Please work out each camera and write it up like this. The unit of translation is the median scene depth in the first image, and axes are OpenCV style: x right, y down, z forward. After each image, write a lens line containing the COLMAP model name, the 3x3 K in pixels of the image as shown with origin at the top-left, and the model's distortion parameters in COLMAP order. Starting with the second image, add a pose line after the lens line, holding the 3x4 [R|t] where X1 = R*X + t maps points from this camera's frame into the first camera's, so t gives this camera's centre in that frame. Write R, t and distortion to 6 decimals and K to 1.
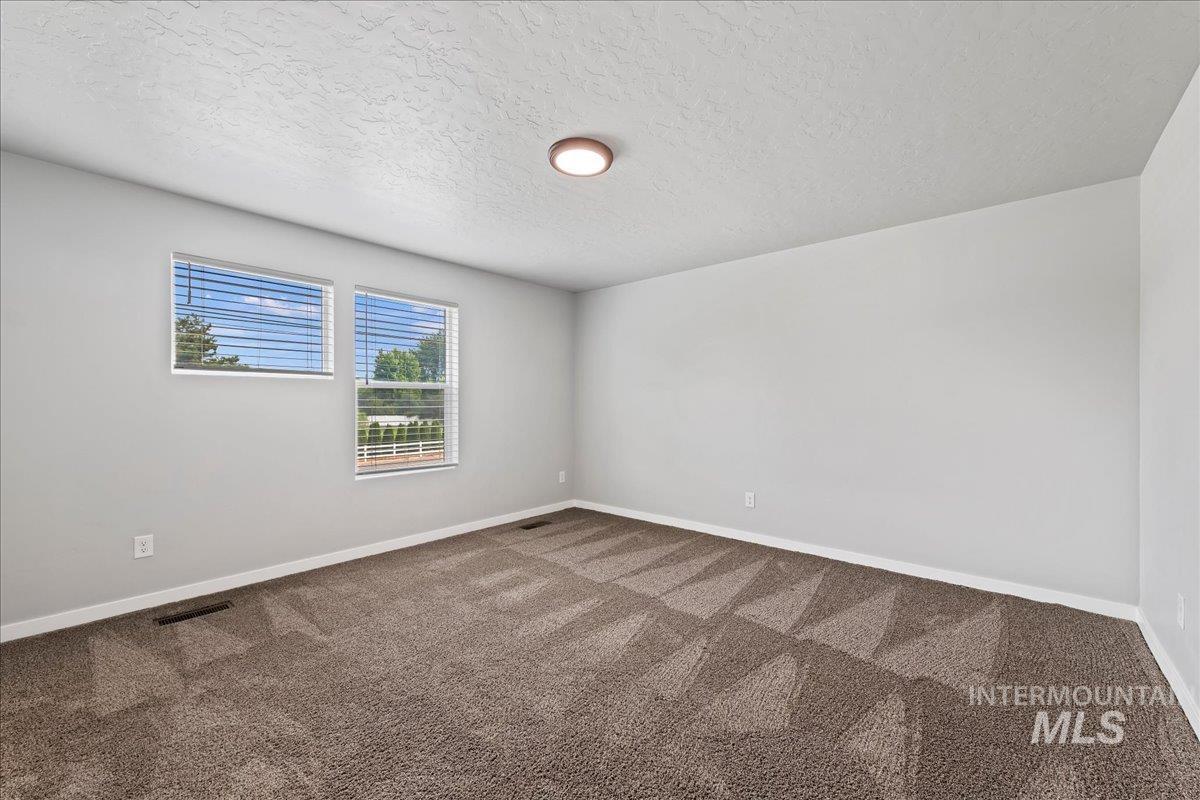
lens RADIAL K [[471.0, 0, 602.8], [0, 471.0, 399.8], [0, 0, 1]] dist [0.000401, 0.000112]
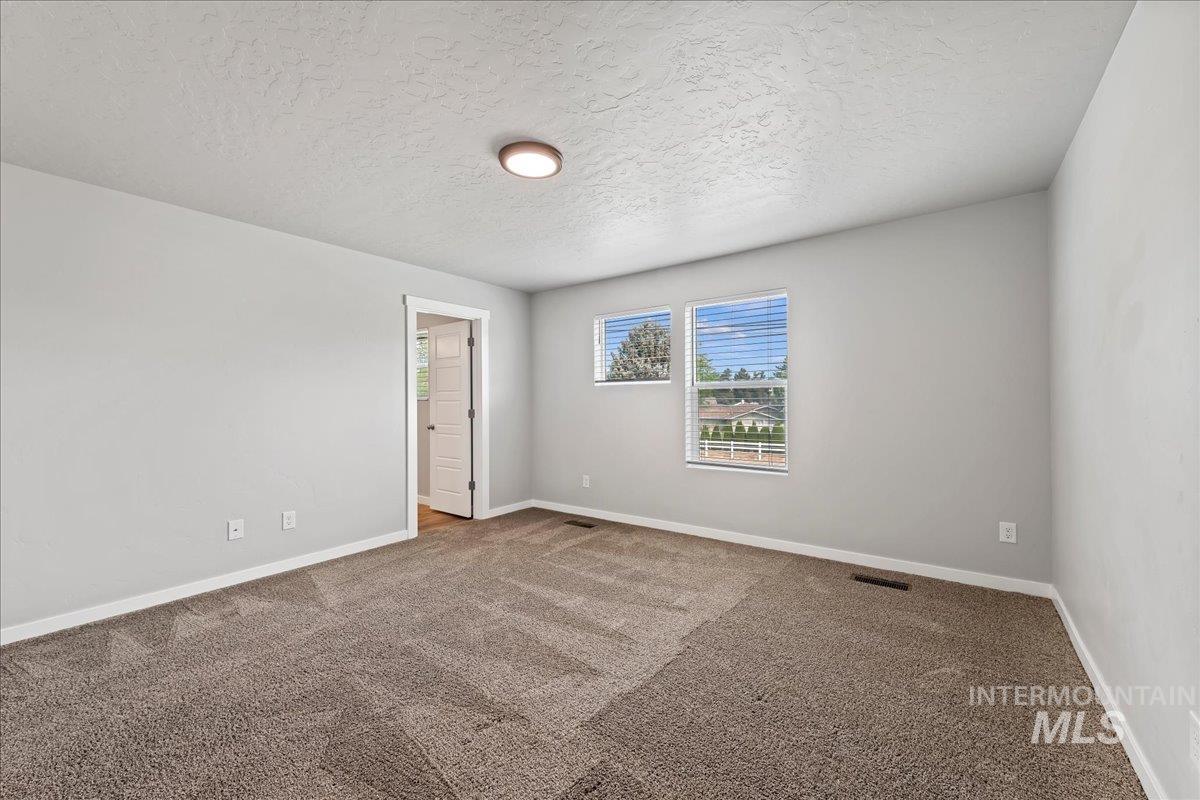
lens RADIAL K [[471.0, 0, 602.8], [0, 471.0, 399.8], [0, 0, 1]] dist [0.000401, 0.000112]
pose [[0.093448, 0.000098, -0.995624, 0.608412], [0.013845, 0.999903, 0.001398, -0.005269], [0.995528, -0.013915, 0.093437, 0.648532]]
